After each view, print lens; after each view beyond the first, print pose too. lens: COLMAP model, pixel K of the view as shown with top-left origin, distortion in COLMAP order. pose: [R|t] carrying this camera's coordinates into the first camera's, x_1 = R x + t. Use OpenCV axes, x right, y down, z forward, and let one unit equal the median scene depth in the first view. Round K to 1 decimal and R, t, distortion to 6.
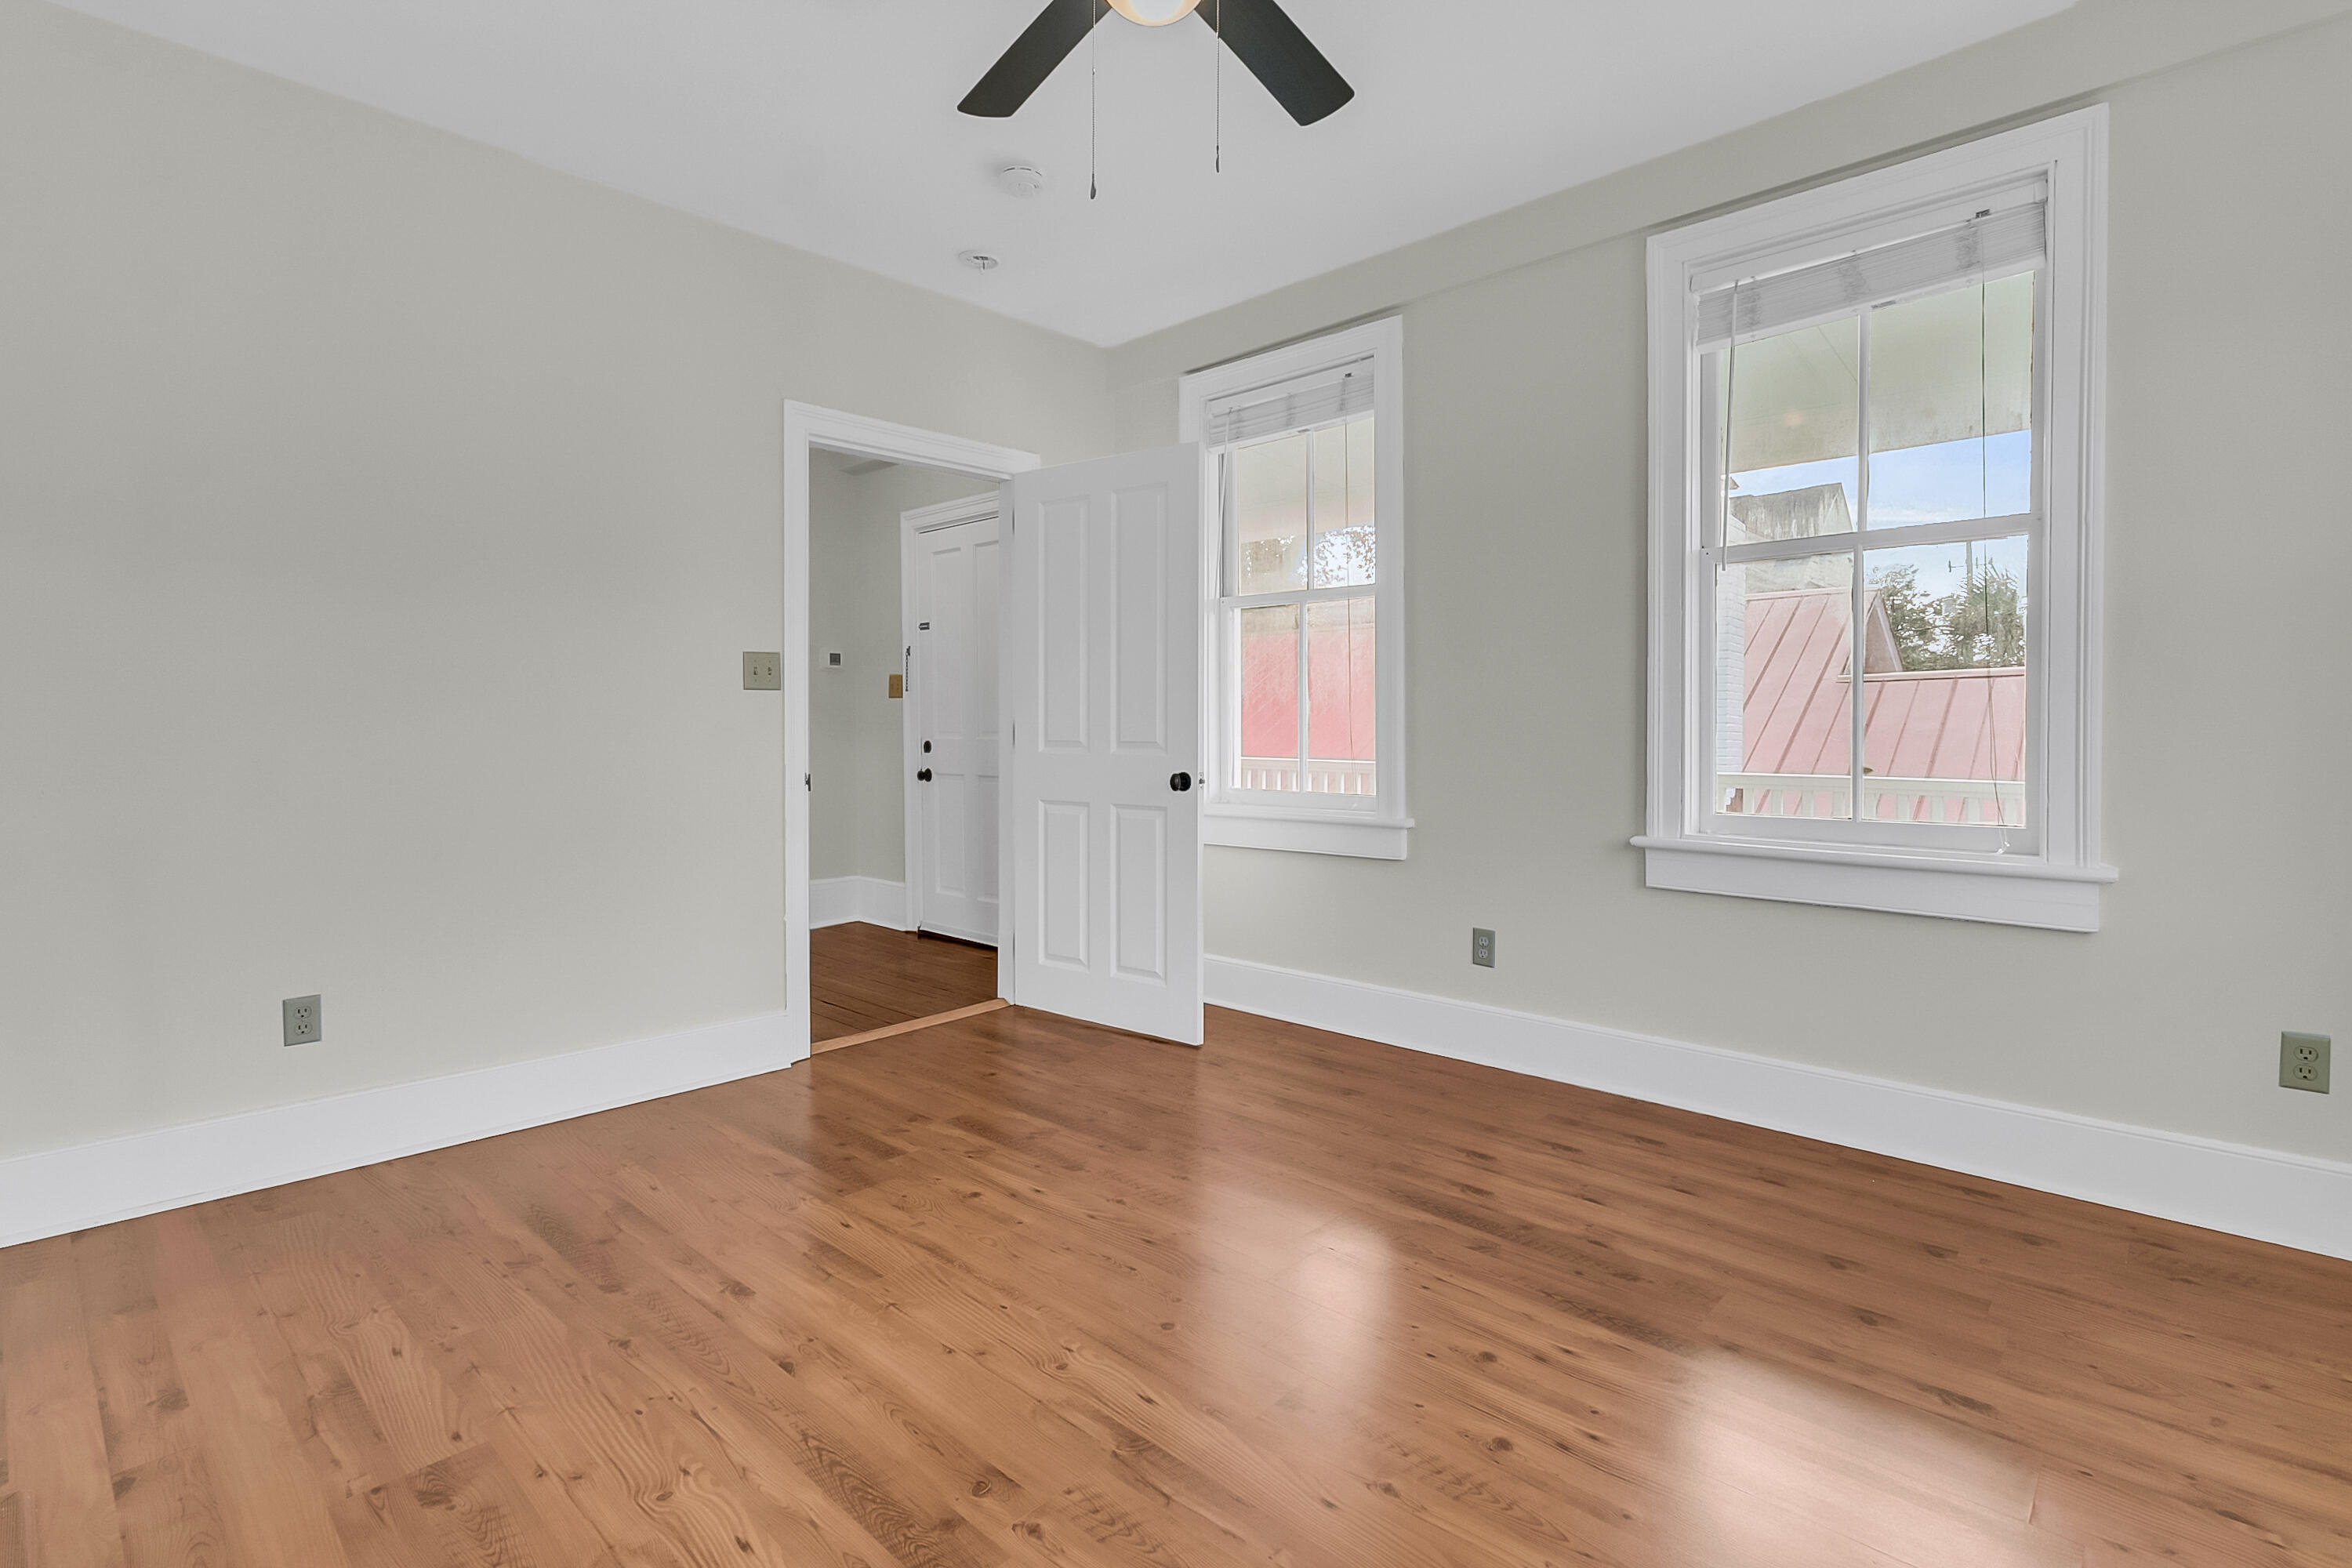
lens RADIAL K [[1106.7, 0, 1183.0], [0, 1106.7, 756.8], [0, 0, 1]] dist [0.001554, 0.000318]
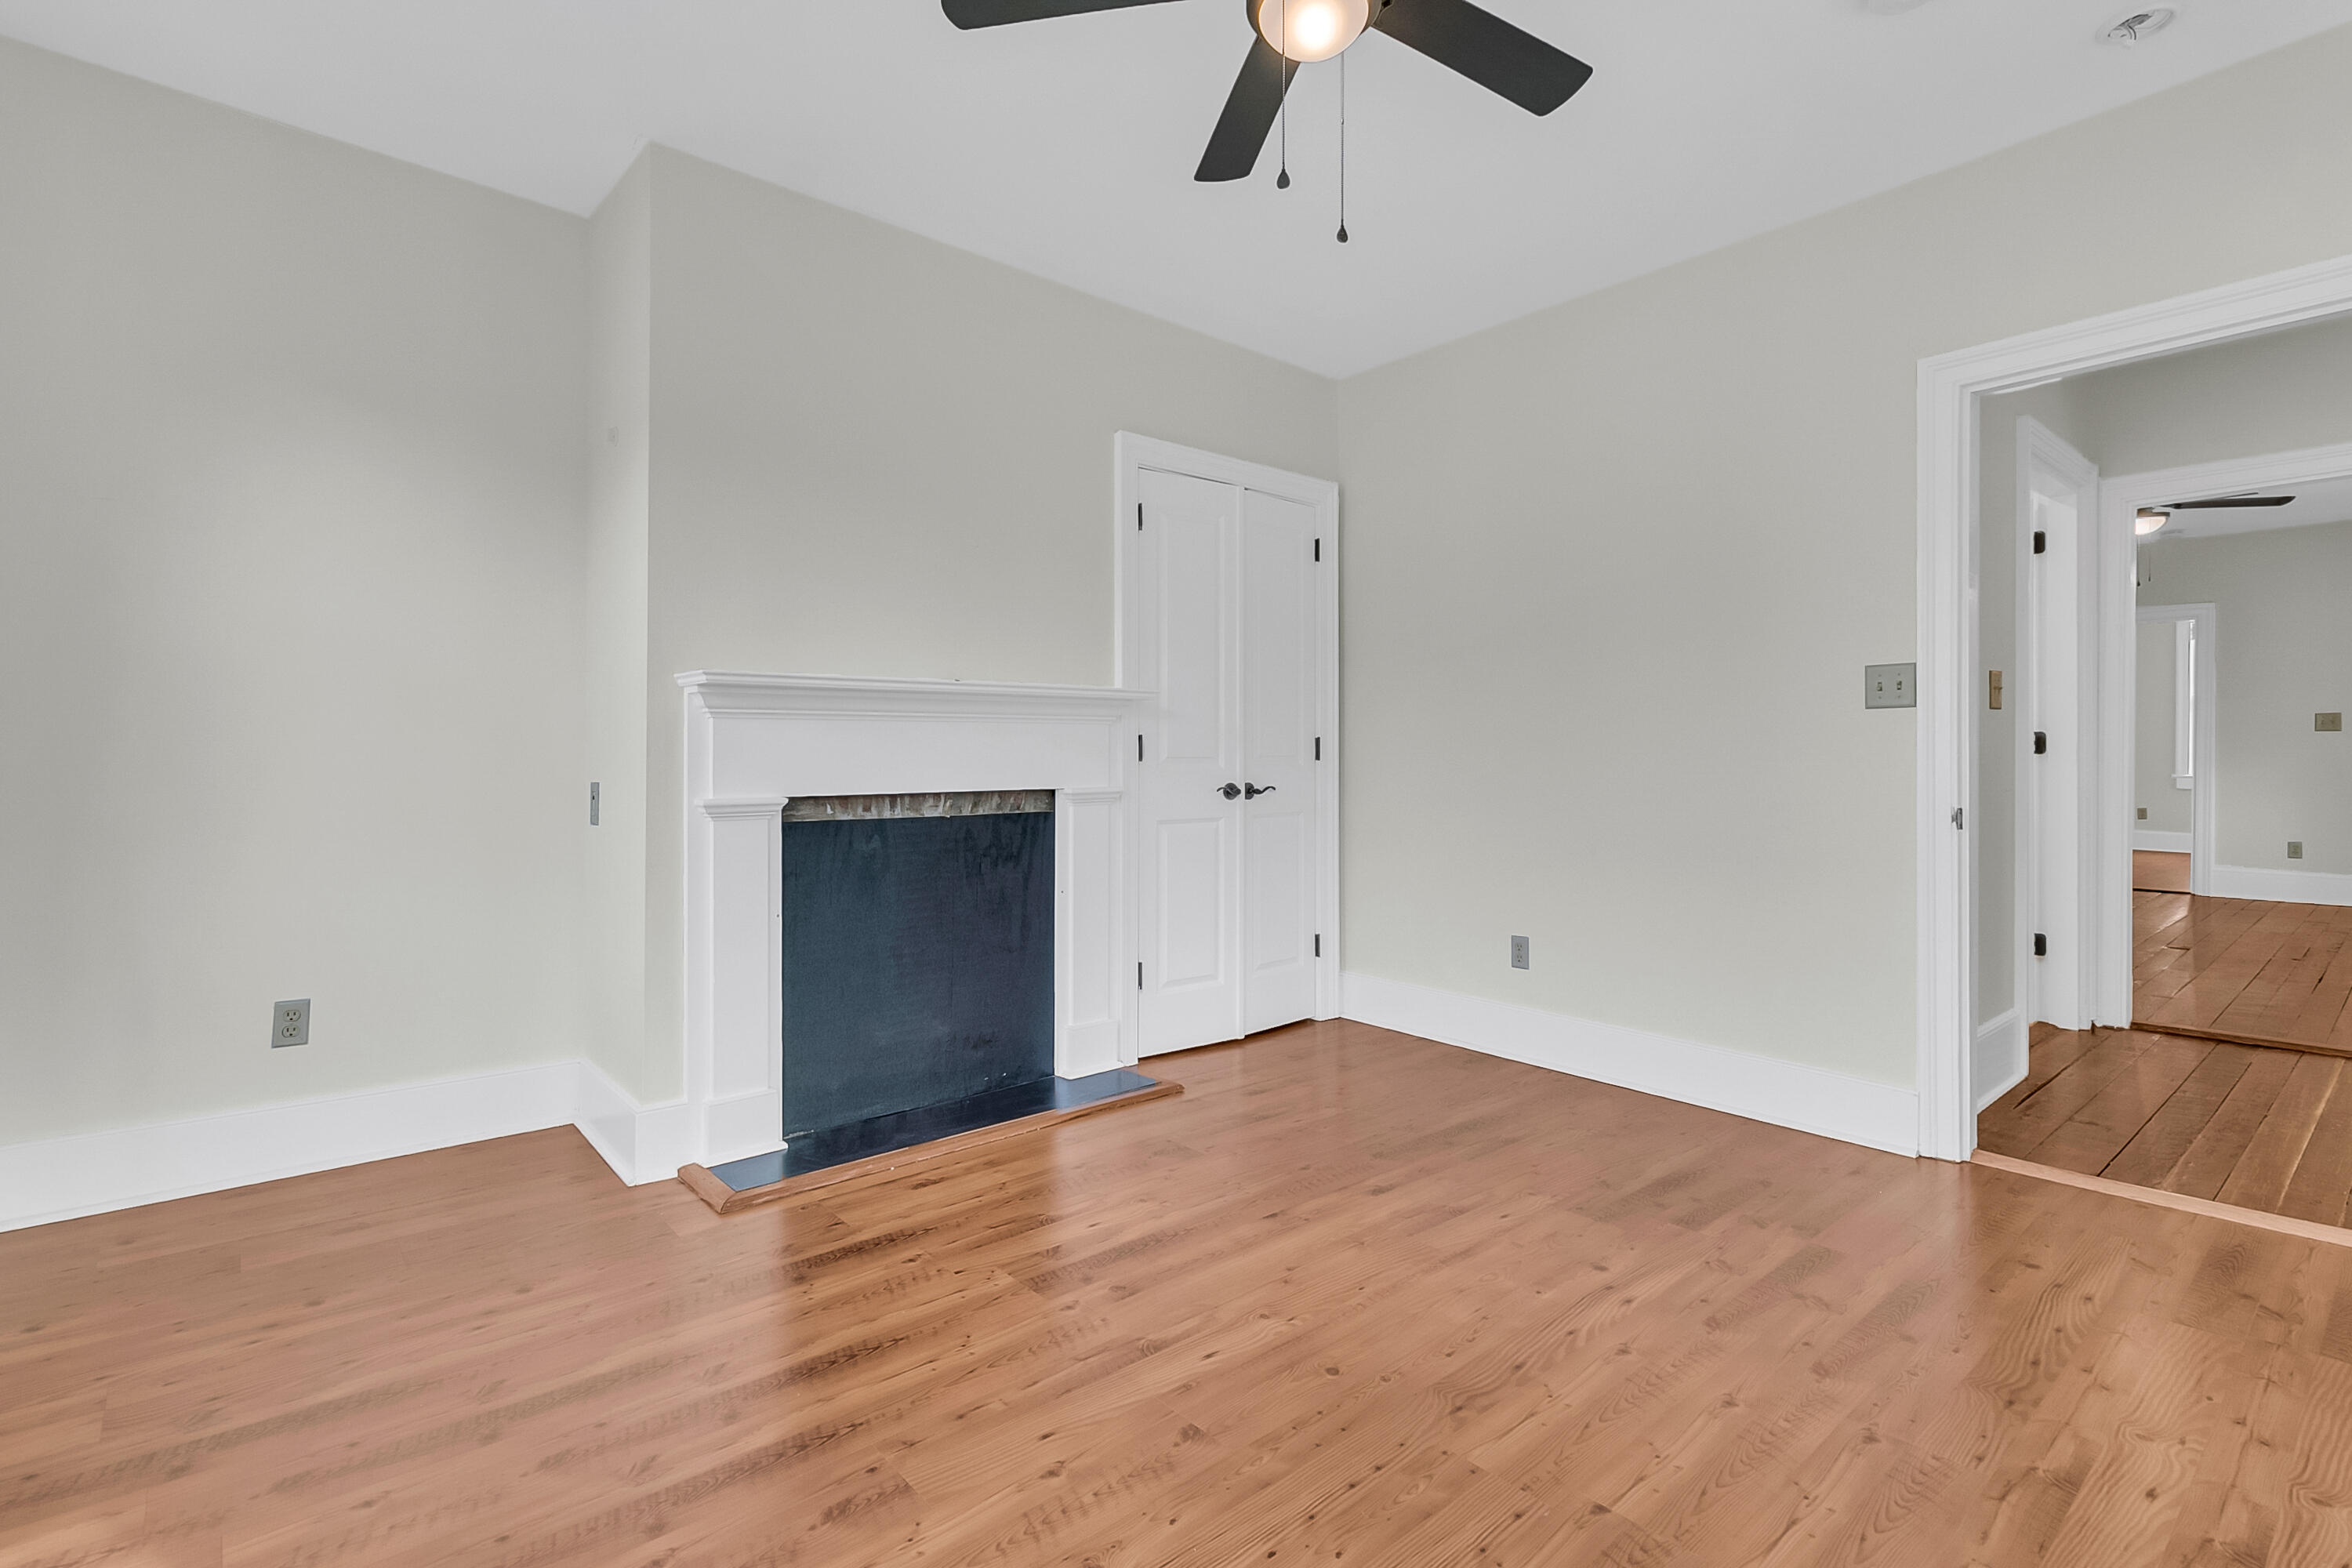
lens RADIAL K [[1106.7, 0, 1183.0], [0, 1106.7, 756.8], [0, 0, 1]] dist [0.001554, 0.000318]
pose [[-0.116514, 0.002170, -0.993187, 0.779866], [-0.019443, 0.999801, 0.004465, -0.021424], [0.992999, 0.019830, -0.116448, 0.786460]]
